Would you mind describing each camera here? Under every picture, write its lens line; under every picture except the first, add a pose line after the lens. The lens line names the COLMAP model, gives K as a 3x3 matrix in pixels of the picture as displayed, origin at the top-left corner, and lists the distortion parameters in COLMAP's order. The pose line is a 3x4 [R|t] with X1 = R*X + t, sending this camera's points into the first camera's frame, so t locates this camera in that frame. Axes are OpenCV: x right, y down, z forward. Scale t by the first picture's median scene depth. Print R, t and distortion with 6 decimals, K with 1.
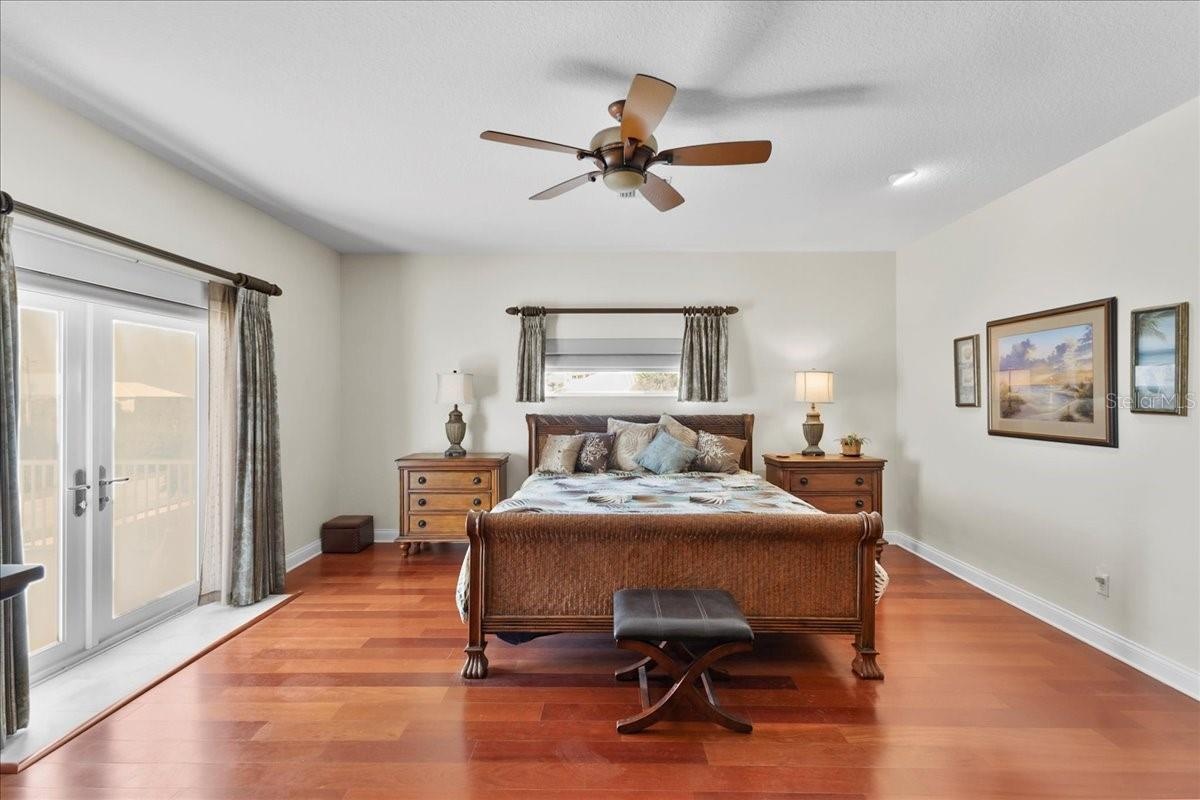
lens RADIAL K [[537.5, 0, 600.0], [0, 537.5, 400.0], [0, 0, 1]] dist [-0.000104, -0.000238]
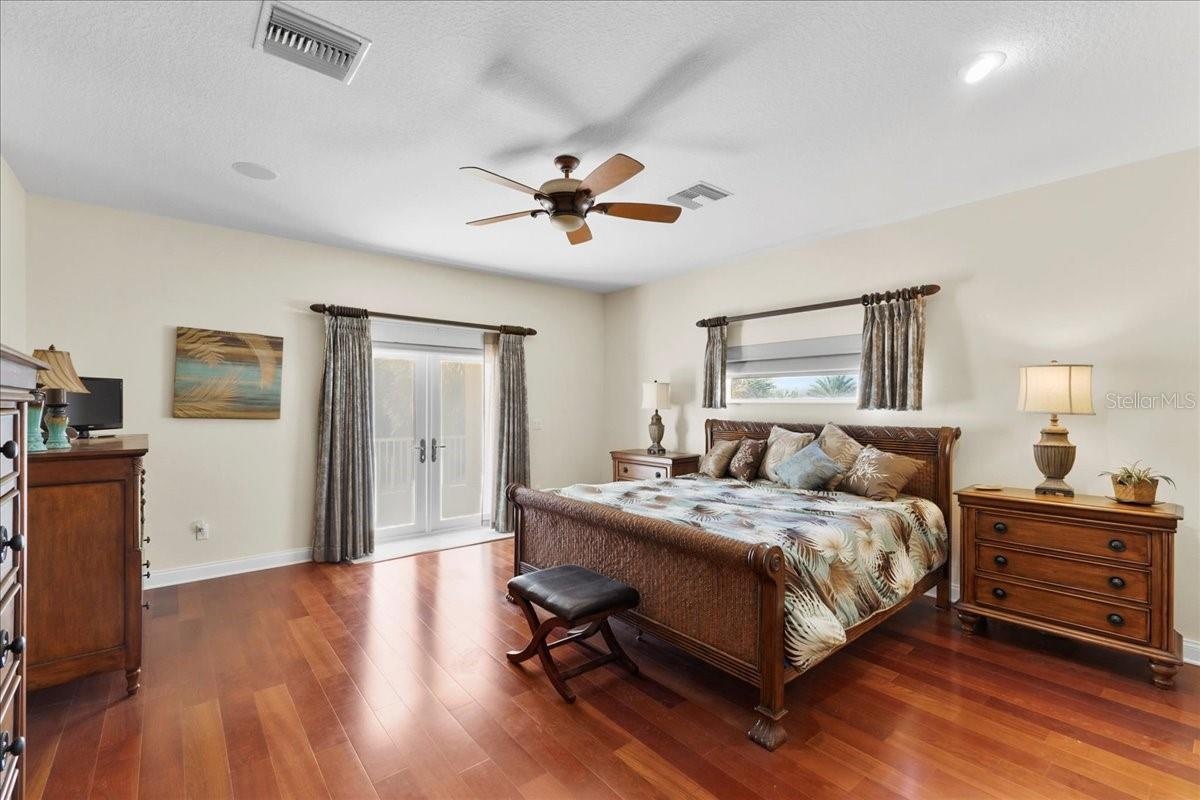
lens RADIAL K [[518.3, 0, 575.1], [0, 518.3, 407.8], [0, 0, 1]] dist [0.001262, 0.000150]
pose [[0.626409, 0.009724, -0.779434, 0.521764], [-0.010007, 0.999940, 0.004432, 0.001481], [0.779430, 0.005024, 0.626469, 0.156943]]
